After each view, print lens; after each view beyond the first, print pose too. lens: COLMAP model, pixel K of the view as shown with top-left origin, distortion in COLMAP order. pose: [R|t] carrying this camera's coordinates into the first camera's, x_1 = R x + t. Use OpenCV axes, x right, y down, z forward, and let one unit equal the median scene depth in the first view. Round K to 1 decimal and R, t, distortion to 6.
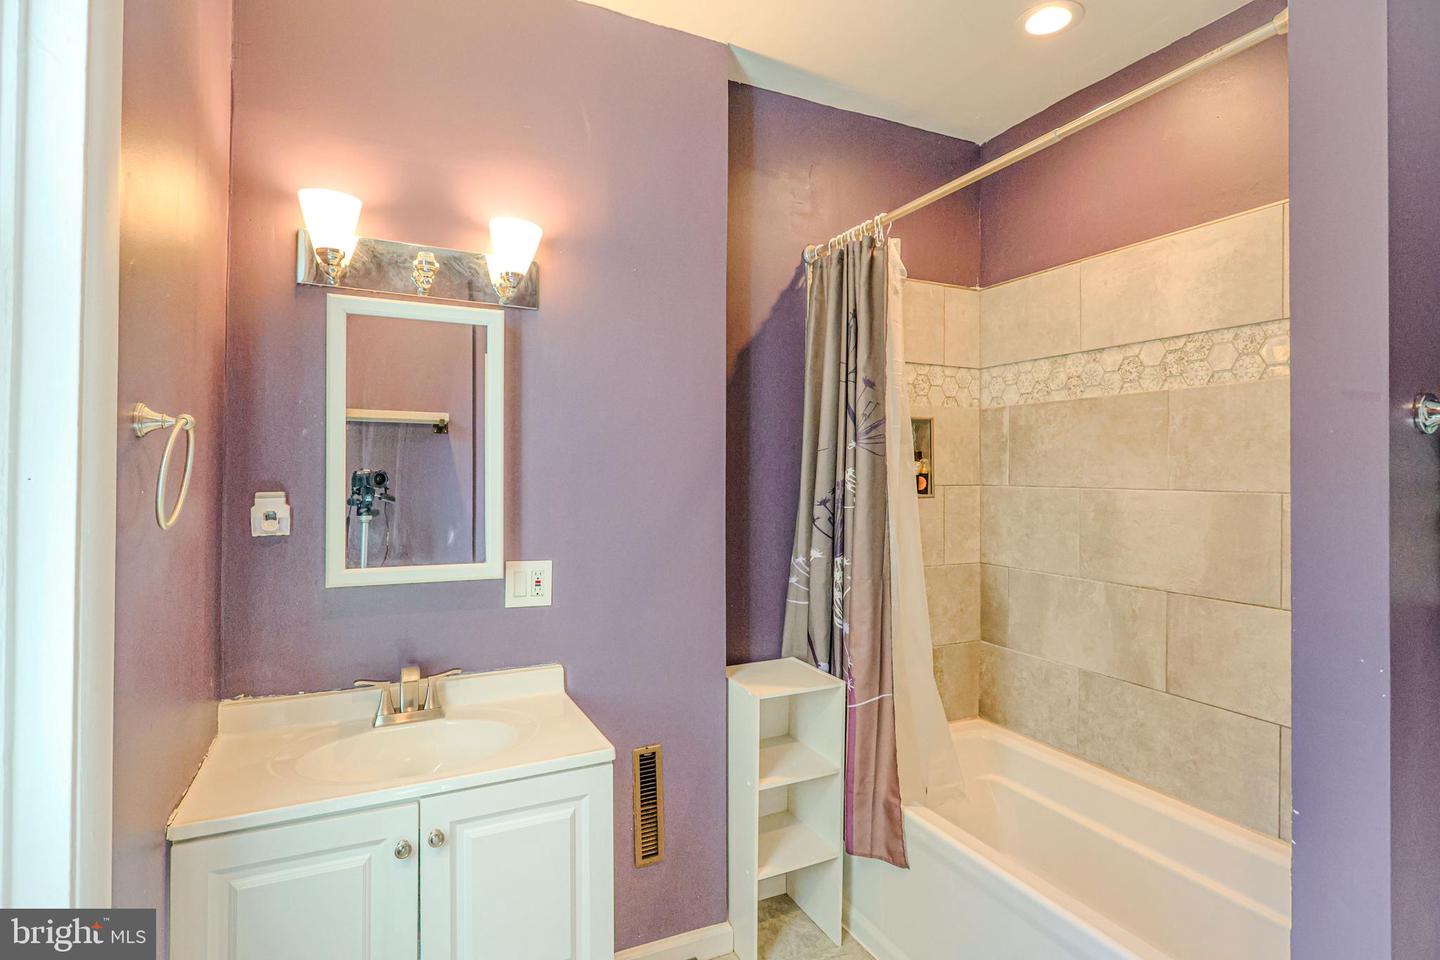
lens RADIAL K [[722.7, 0, 720.0], [0, 722.7, 480.0], [0, 0, 1]] dist [0.001409, -0.000031]
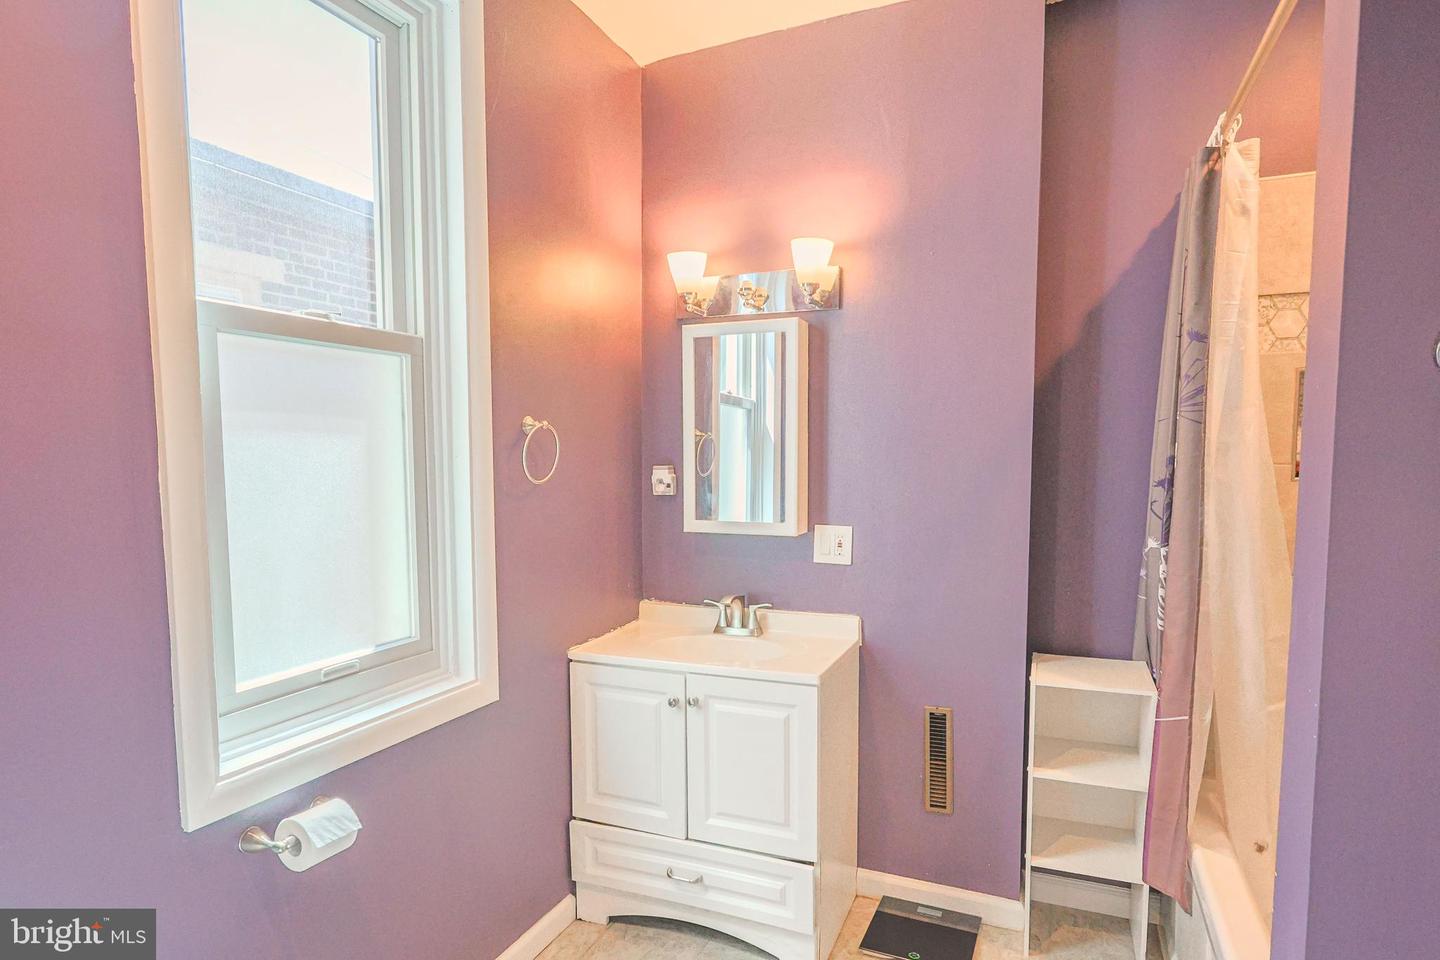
lens RADIAL K [[803.5, 0, 721.3], [0, 803.5, 530.8], [0, 0, 1]] dist [-0.002615, -0.000211]
pose [[0.664104, 0.064449, -0.744857, 0.637398], [0.000788, 0.996217, 0.086900, 0.006035], [0.747640, -0.058298, 0.661541, -0.012262]]
